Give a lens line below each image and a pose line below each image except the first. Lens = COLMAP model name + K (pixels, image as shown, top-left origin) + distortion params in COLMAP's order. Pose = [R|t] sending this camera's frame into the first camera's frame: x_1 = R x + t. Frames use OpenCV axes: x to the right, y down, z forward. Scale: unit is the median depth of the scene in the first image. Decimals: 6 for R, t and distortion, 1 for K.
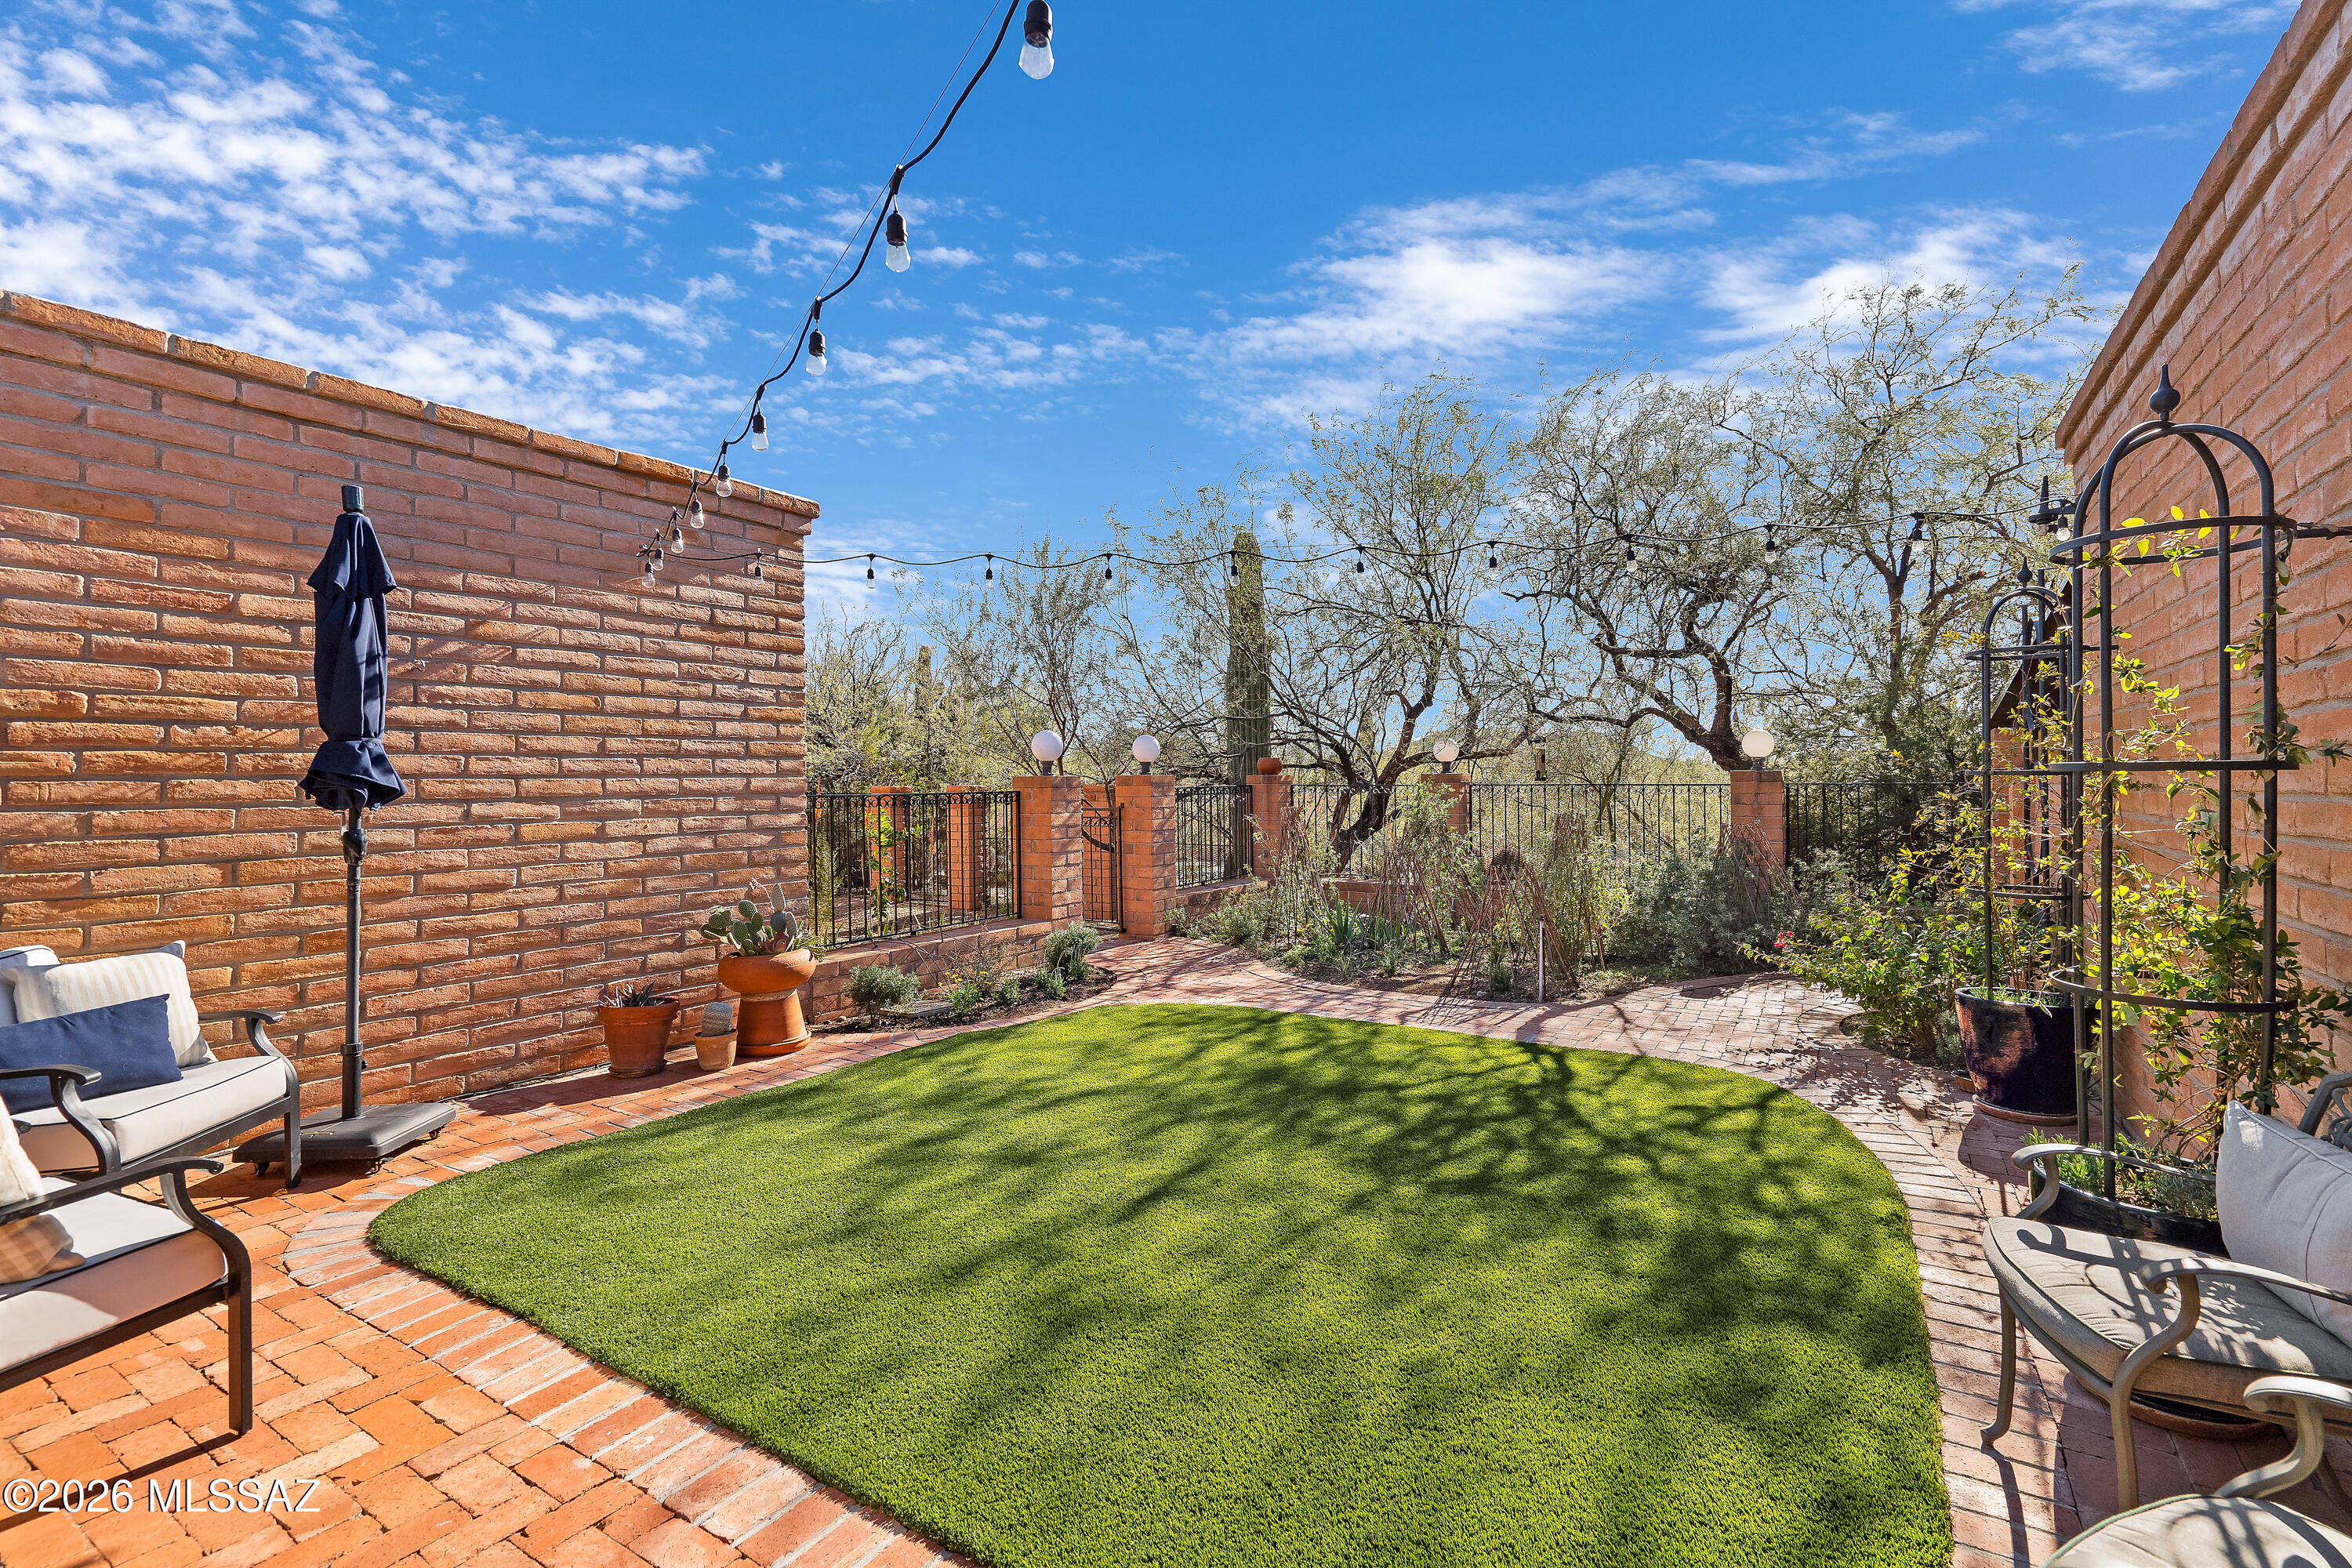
lens RADIAL K [[1066.2, 0, 1167.1], [0, 1066.2, 782.8], [0, 0, 1]] dist [-0.001732, 0.000057]
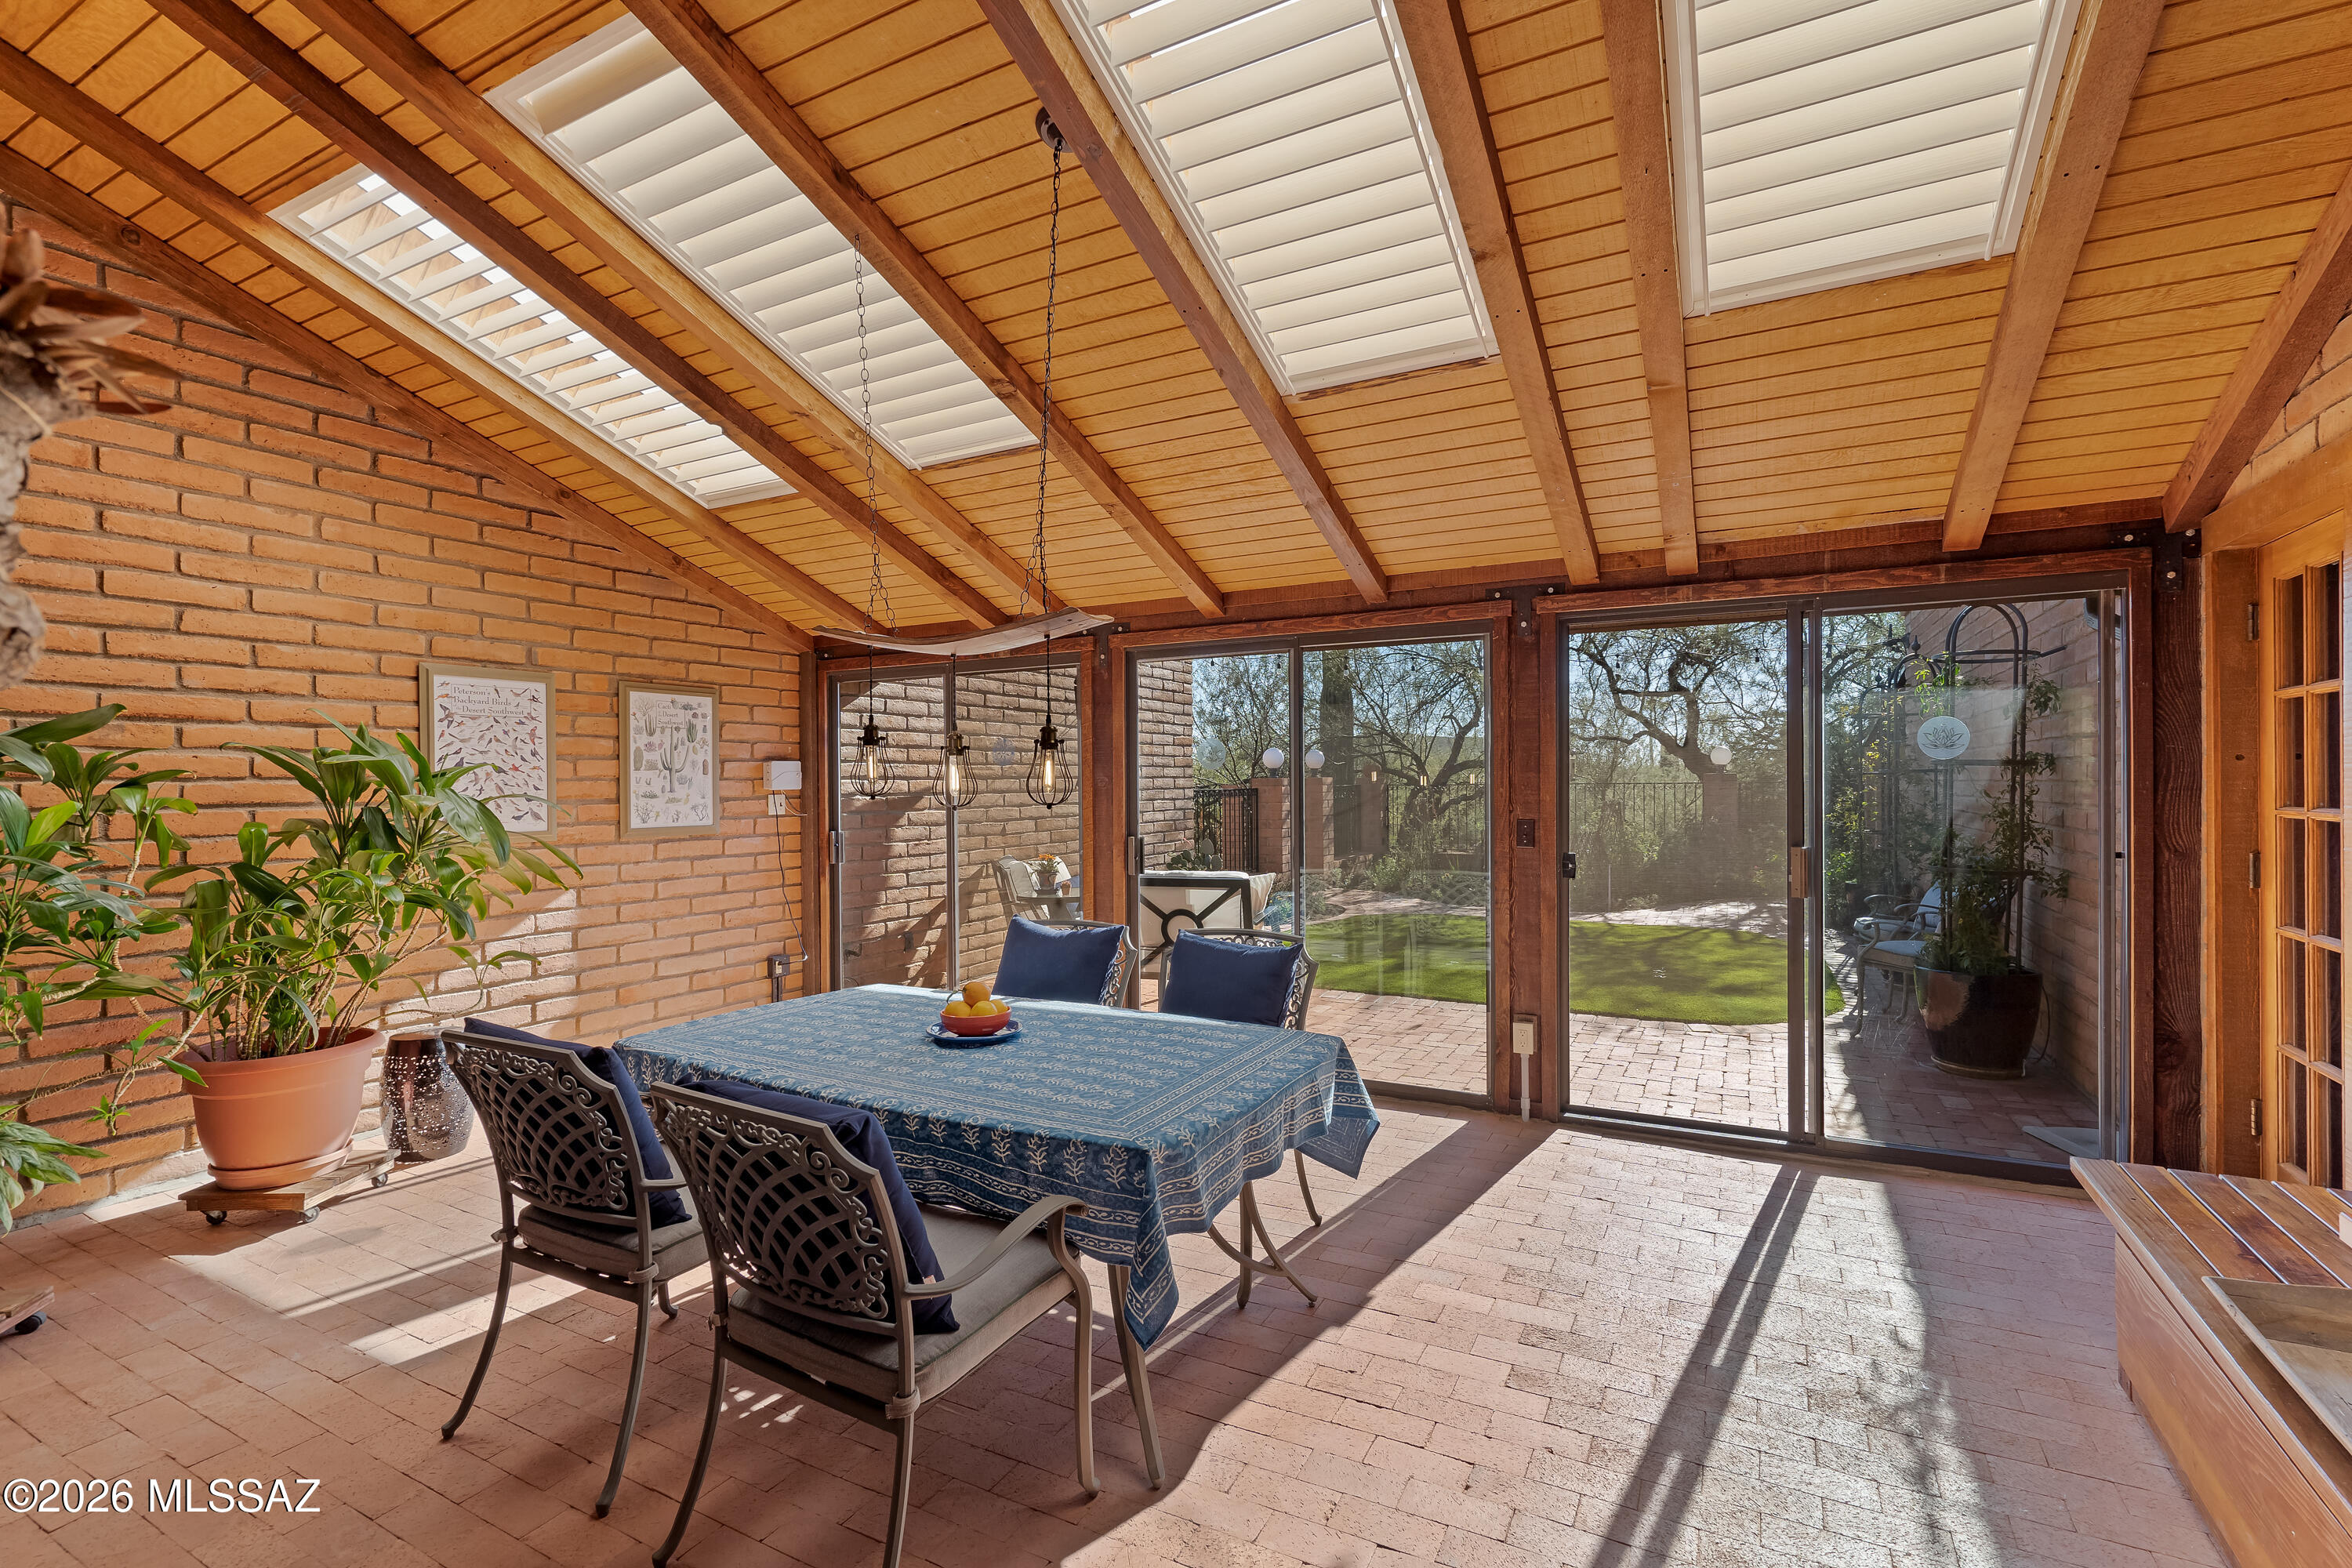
lens RADIAL K [[1066.2, 0, 1179.0], [0, 1066.2, 781.3], [0, 0, 1]] dist [-0.001732, 0.000057]
pose [[0.996578, -0.002150, 0.082626, -0.293510], [0.002599, 0.999982, -0.005327, 0.004443], [-0.082613, 0.005524, 0.996566, -0.387891]]
